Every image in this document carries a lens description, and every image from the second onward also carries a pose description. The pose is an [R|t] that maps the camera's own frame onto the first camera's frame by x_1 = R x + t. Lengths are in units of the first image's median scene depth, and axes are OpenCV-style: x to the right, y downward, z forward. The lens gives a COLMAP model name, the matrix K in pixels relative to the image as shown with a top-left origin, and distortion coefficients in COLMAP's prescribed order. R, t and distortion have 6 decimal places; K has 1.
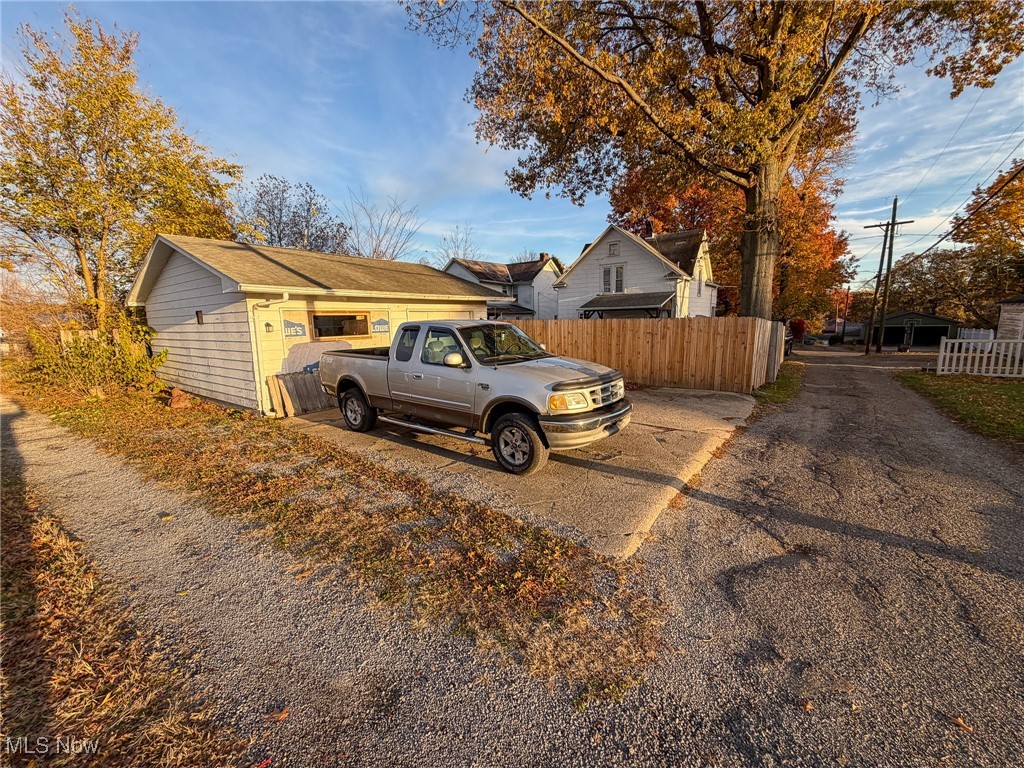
lens RADIAL K [[402.9, 0, 510.7], [0, 402.9, 385.3], [0, 0, 1]] dist [0.001575, 0.000060]
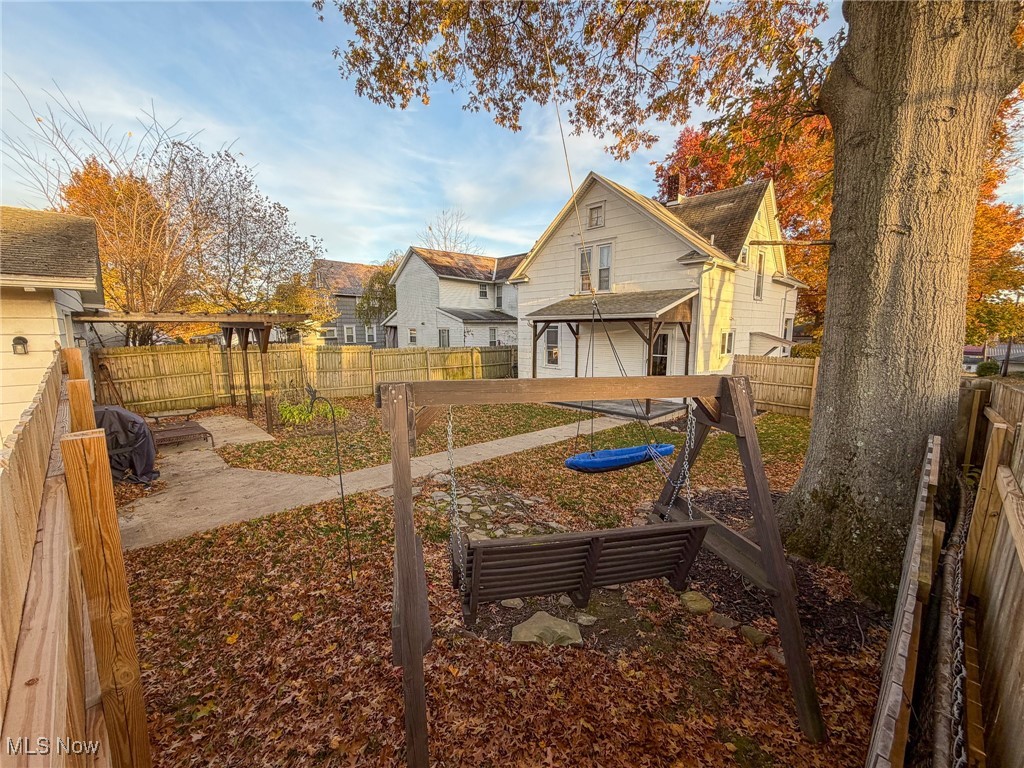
lens RADIAL K [[412.3, 0, 509.6], [0, 412.3, 384.6], [0, 0, 1]] dist [0.001736, 0.000207]
pose [[0.986787, 0.043728, -0.156009, 0.230716], [-0.047430, 0.998673, -0.020089, -0.076881], [0.154923, 0.027224, 0.987551, 0.393777]]
